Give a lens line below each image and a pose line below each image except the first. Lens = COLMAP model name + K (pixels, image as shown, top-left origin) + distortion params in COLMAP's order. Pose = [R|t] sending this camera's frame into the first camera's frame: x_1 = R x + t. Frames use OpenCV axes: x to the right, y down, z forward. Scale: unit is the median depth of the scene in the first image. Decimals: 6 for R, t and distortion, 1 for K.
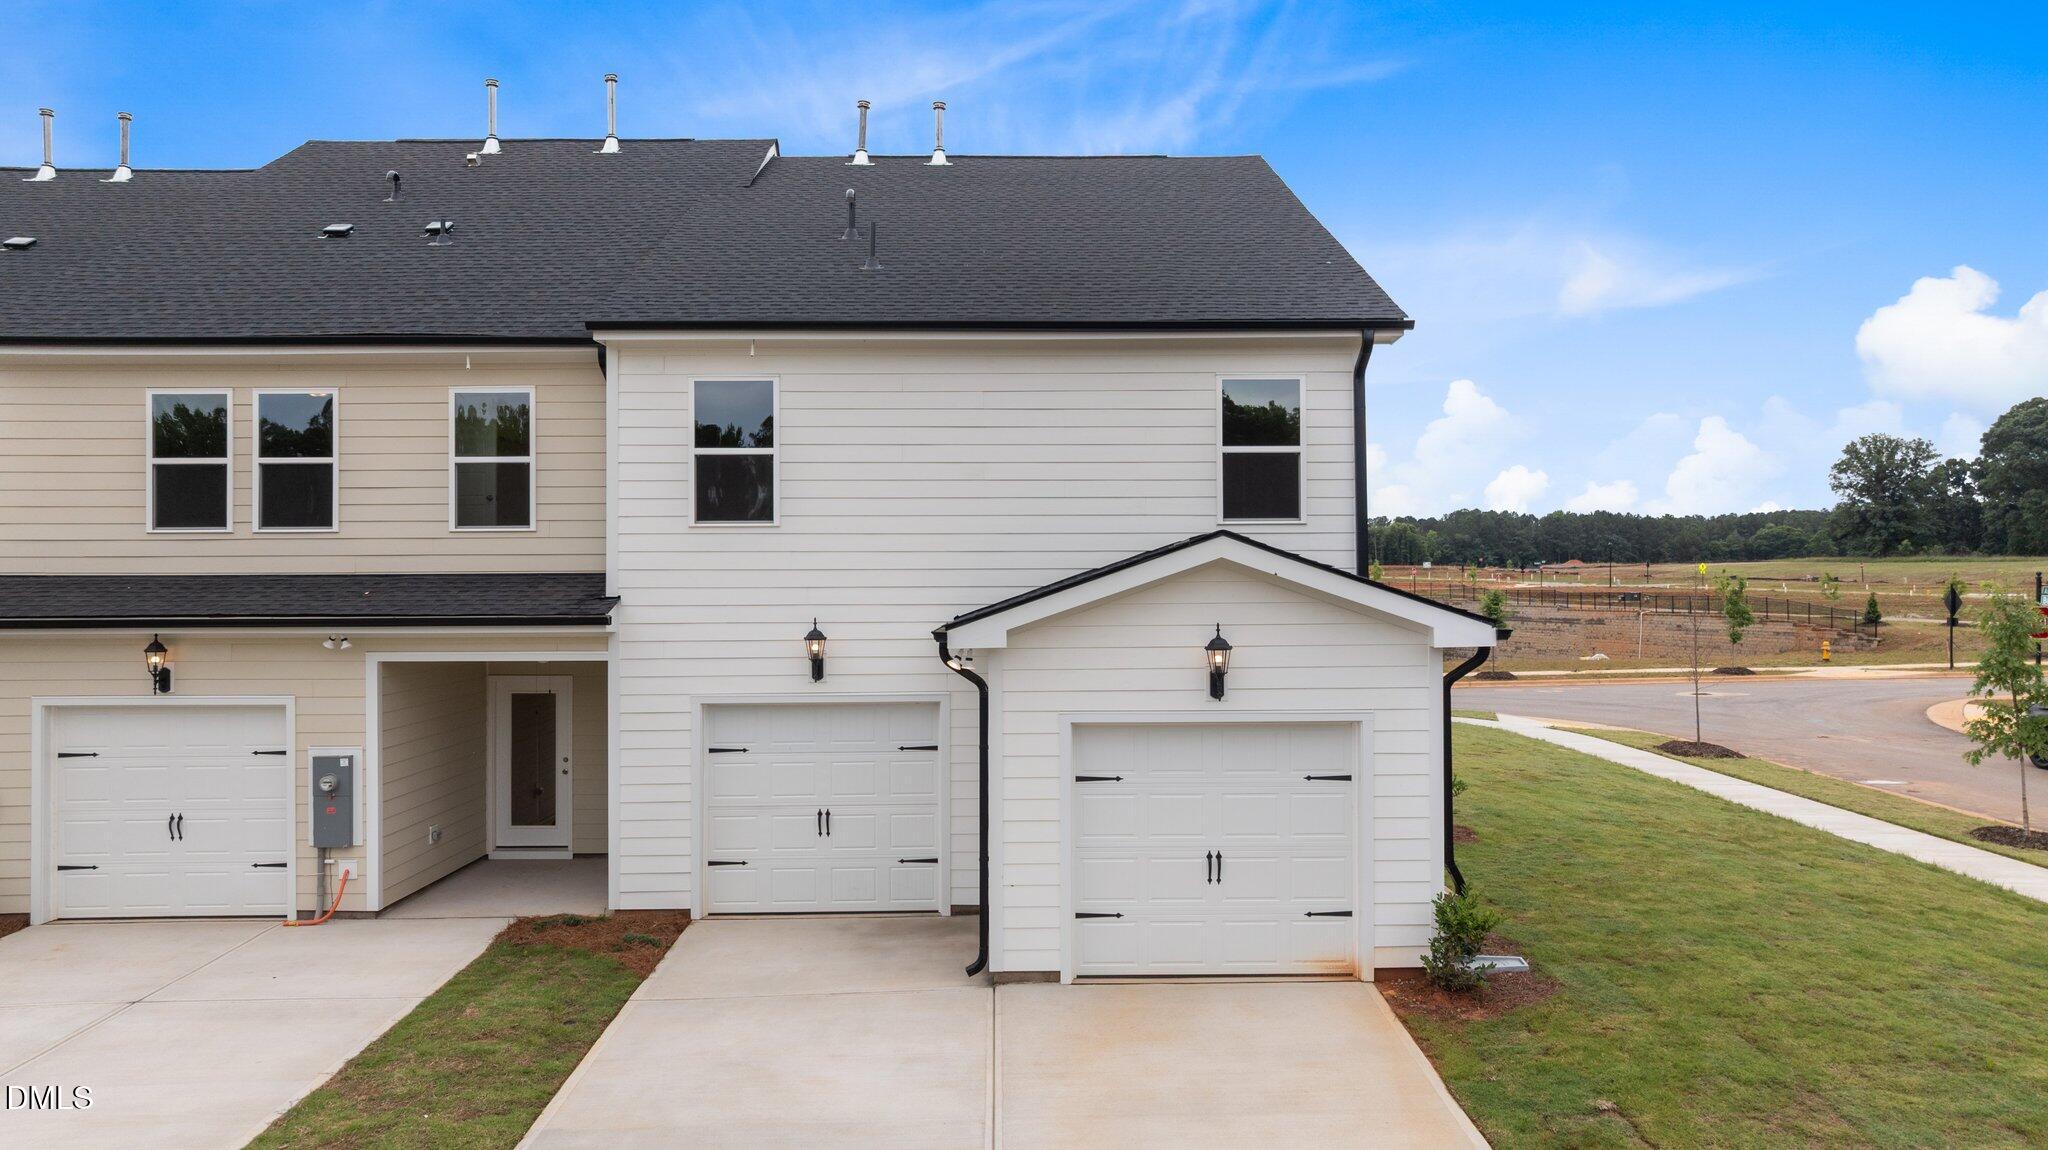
lens RADIAL K [[1461.5, 0, 1005.4], [0, 1461.5, 561.7], [0, 0, 1]] dist [-0.026559, 0.026012]
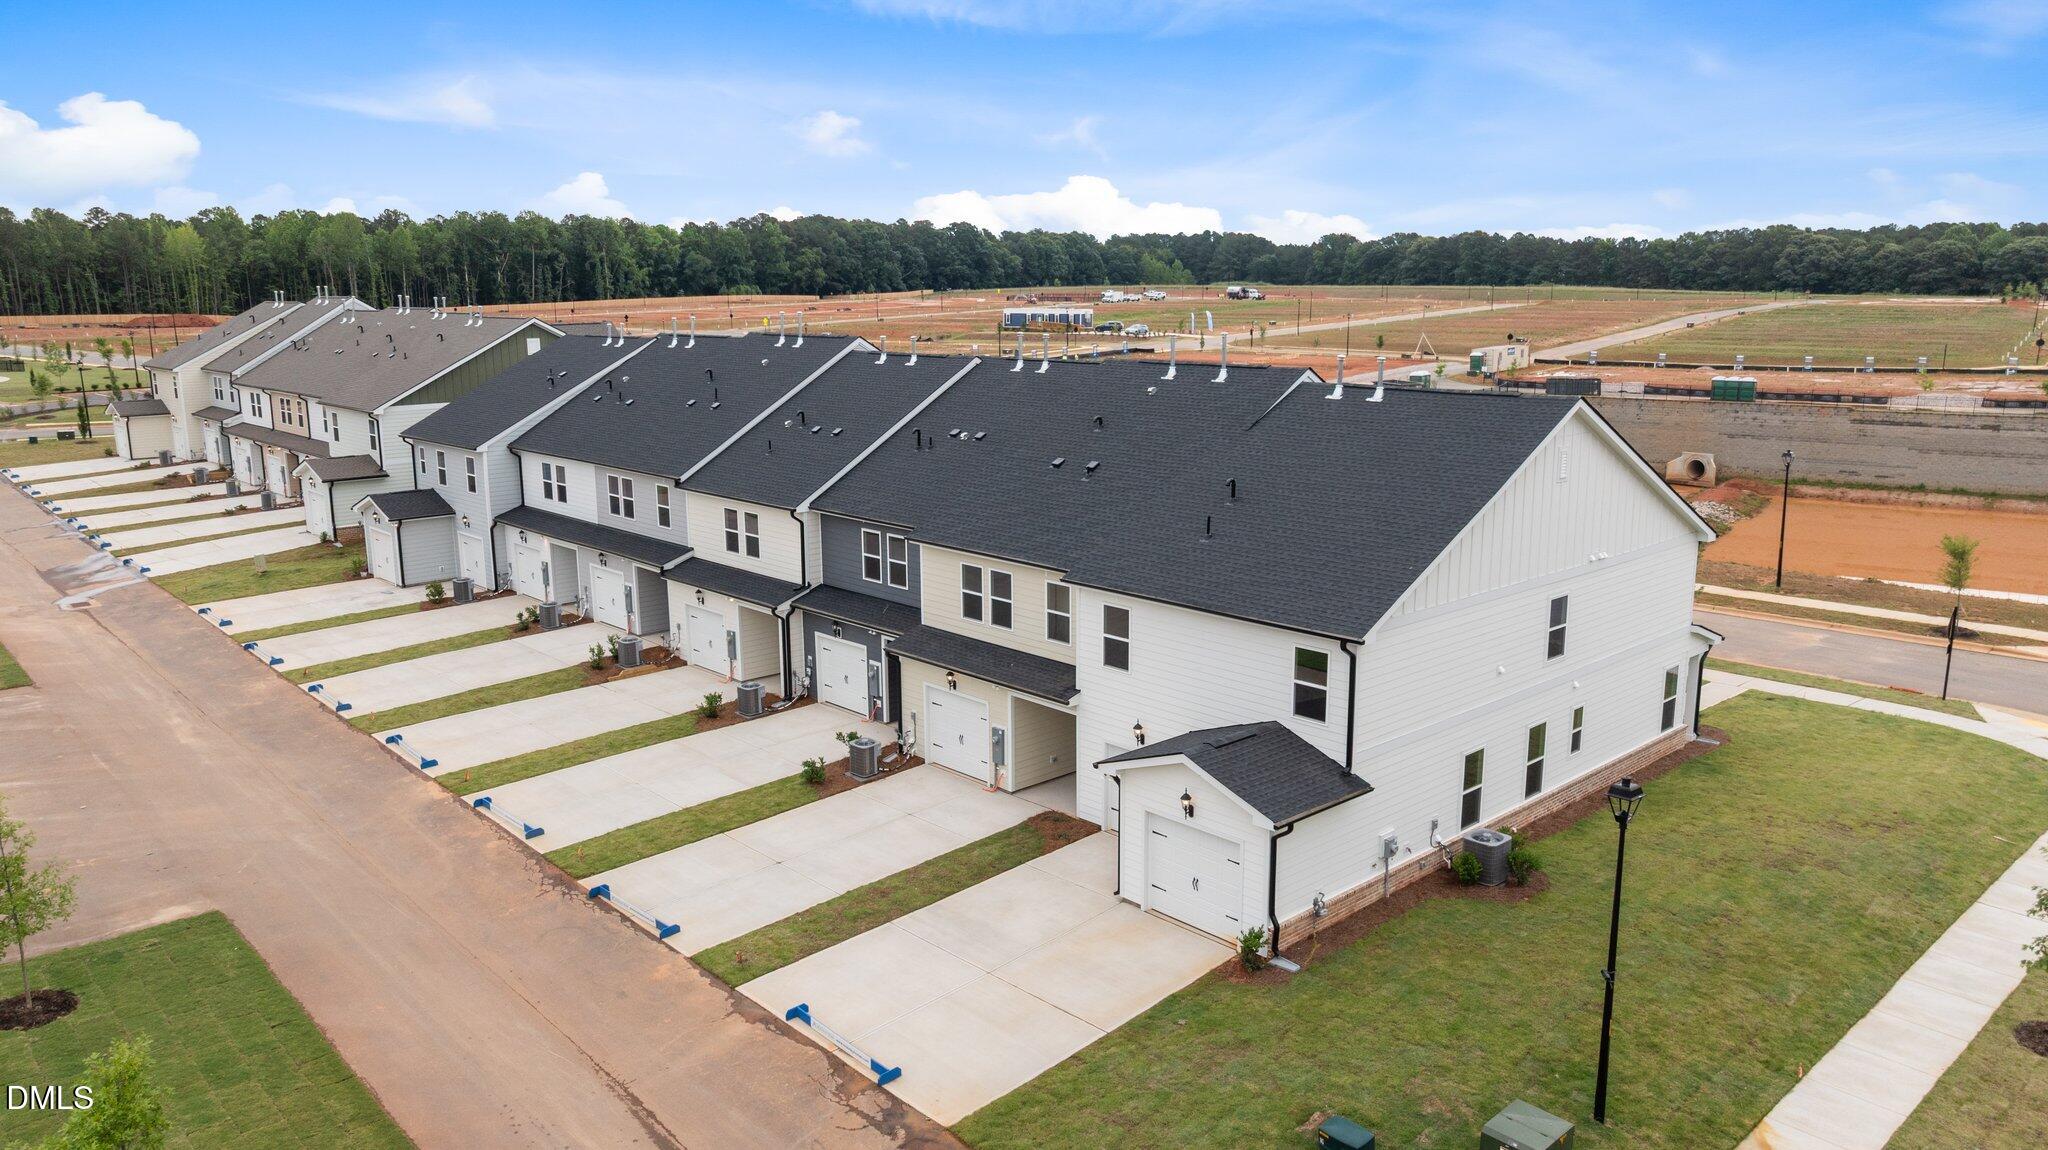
lens RADIAL K [[1428.3, 0, 1021.1], [0, 1428.3, 570.0], [0, 0, 1]] dist [-0.005027, 0.000202]
pose [[0.667302, 0.146837, -0.730169, 1.287397], [0.012820, 0.977963, 0.208384, -0.629362], [0.744677, -0.148416, 0.650714, -0.507601]]
